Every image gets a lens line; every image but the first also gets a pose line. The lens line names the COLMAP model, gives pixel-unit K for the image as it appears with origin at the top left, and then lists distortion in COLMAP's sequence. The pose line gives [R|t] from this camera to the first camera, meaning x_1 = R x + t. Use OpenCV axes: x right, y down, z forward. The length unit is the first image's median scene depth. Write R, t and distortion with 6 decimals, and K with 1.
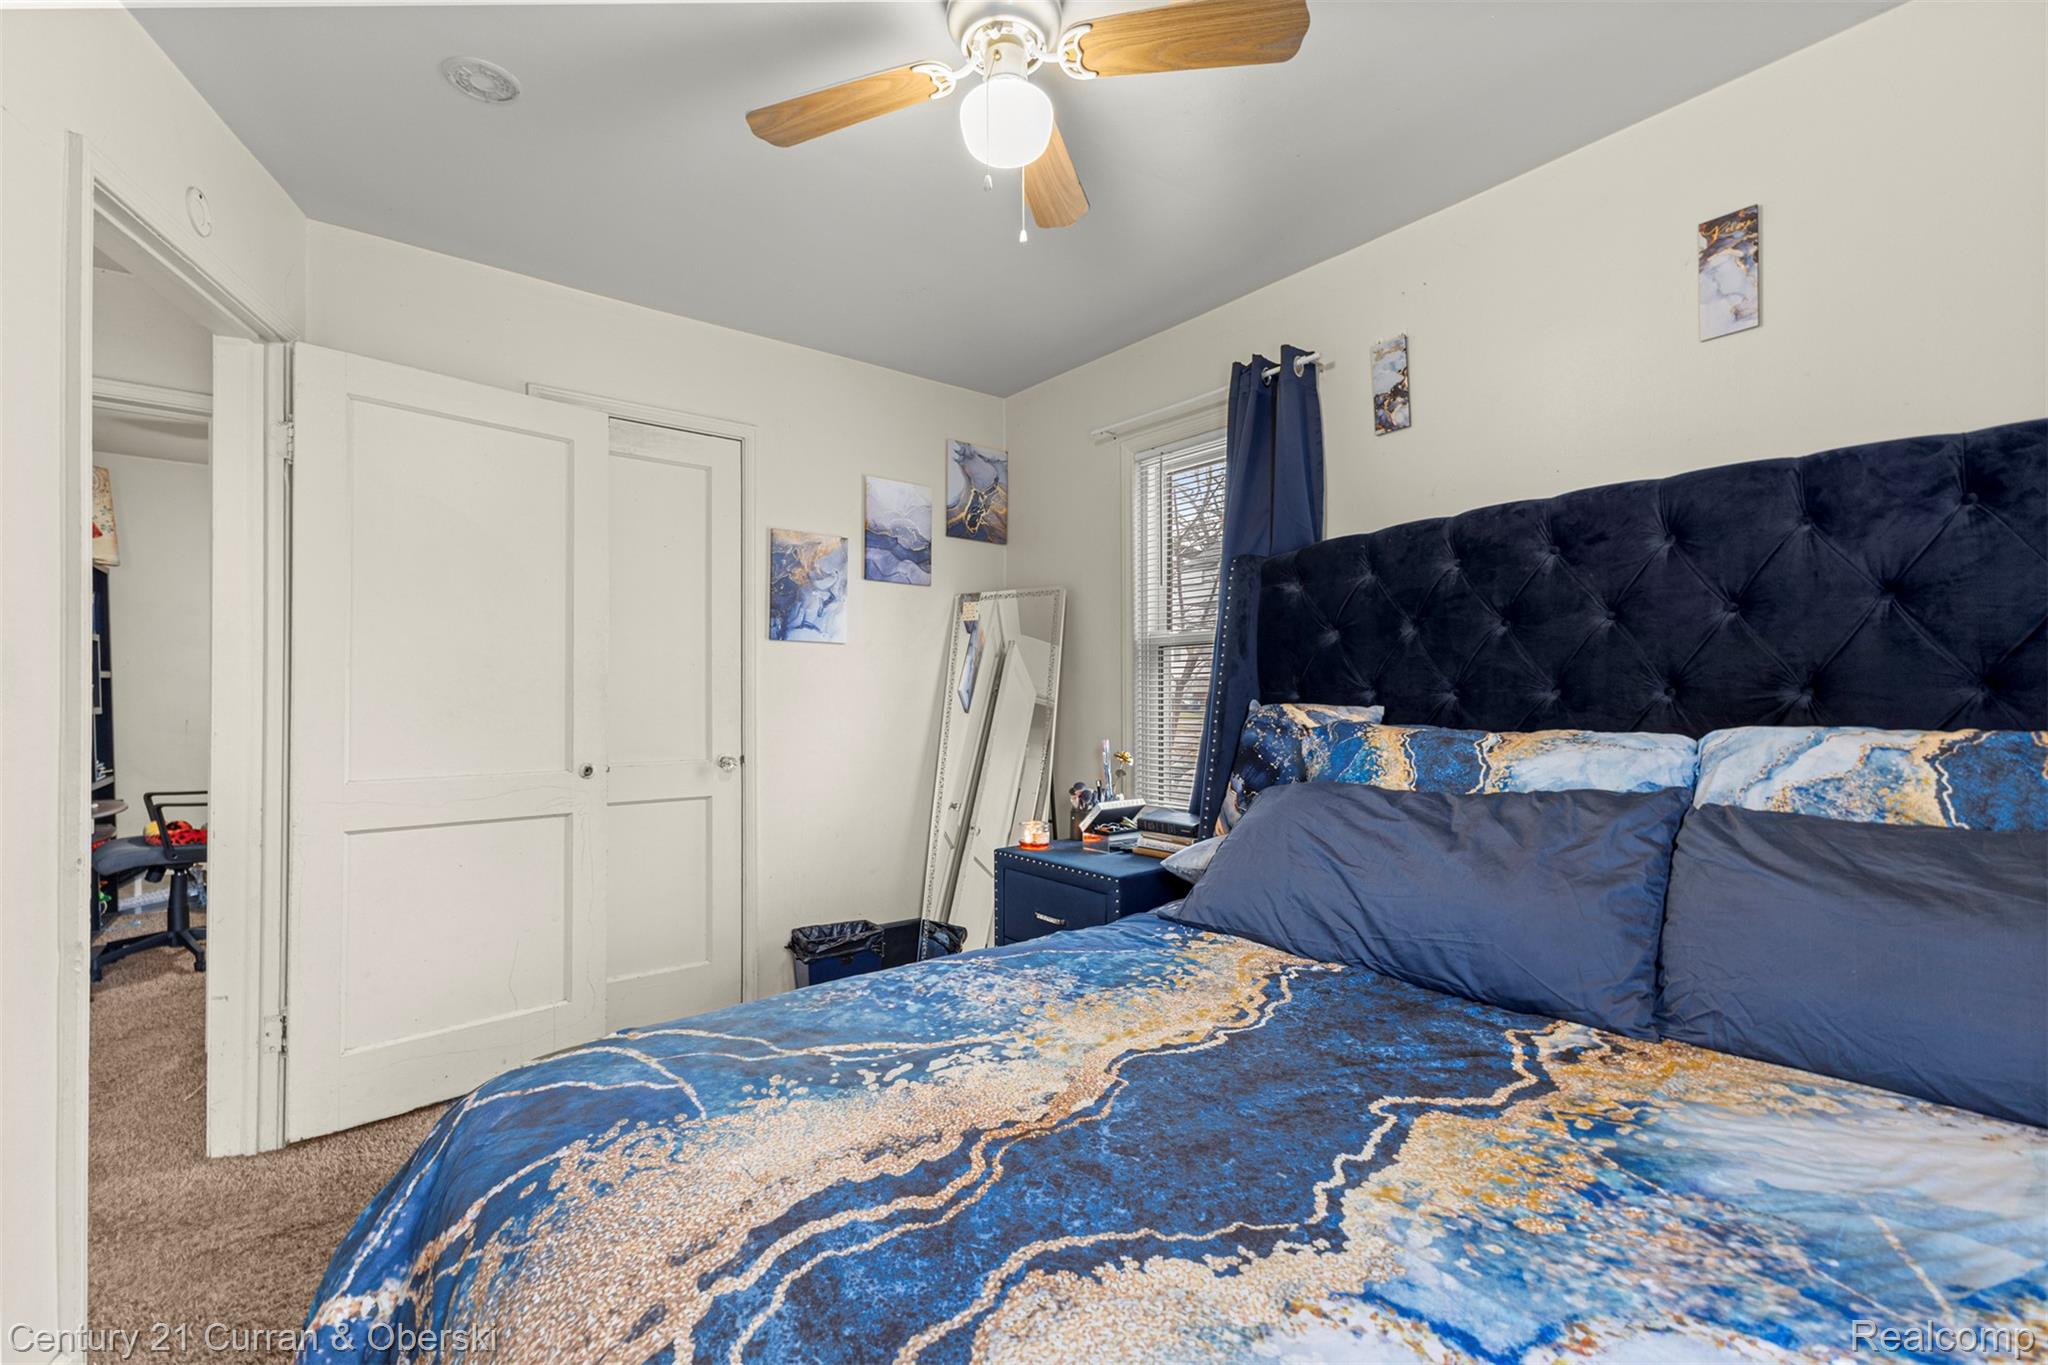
lens RADIAL K [[883.2, 0, 1019.8], [0, 883.2, 690.6], [0, 0, 1]] dist [0.006822, 0.000100]
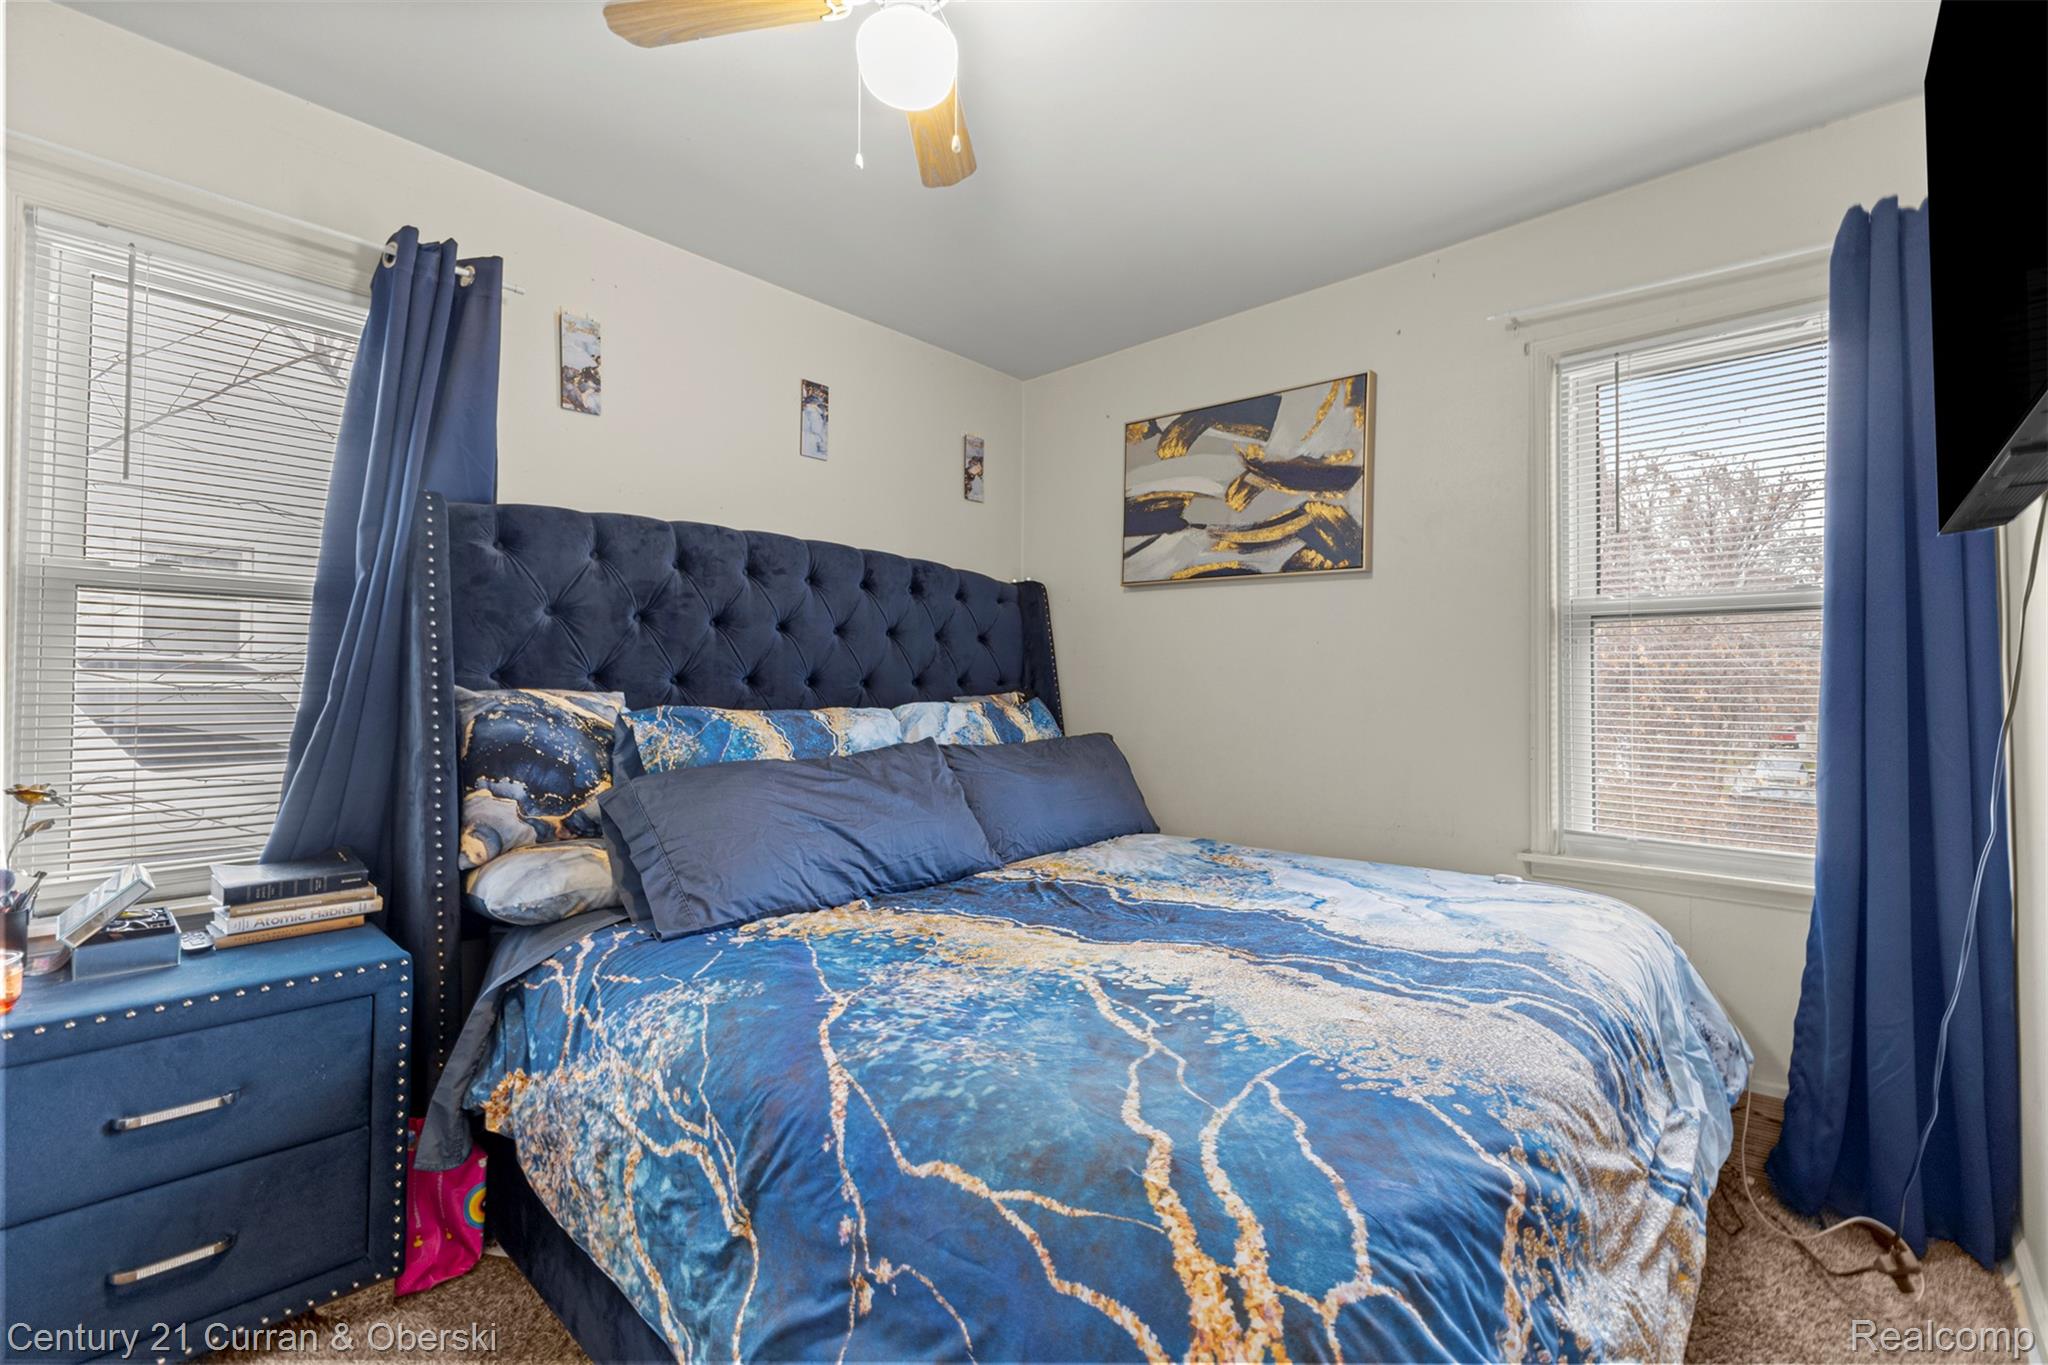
lens RADIAL K [[883.2, 0, 1016.6], [0, 883.2, 673.0], [0, 0, 1]] dist [0.006822, 0.000100]
pose [[-0.159331, 0.026755, 0.986863, -0.892399], [-0.009550, 0.999544, -0.028641, 0.028006], [-0.987179, -0.013988, -0.159003, 0.981079]]
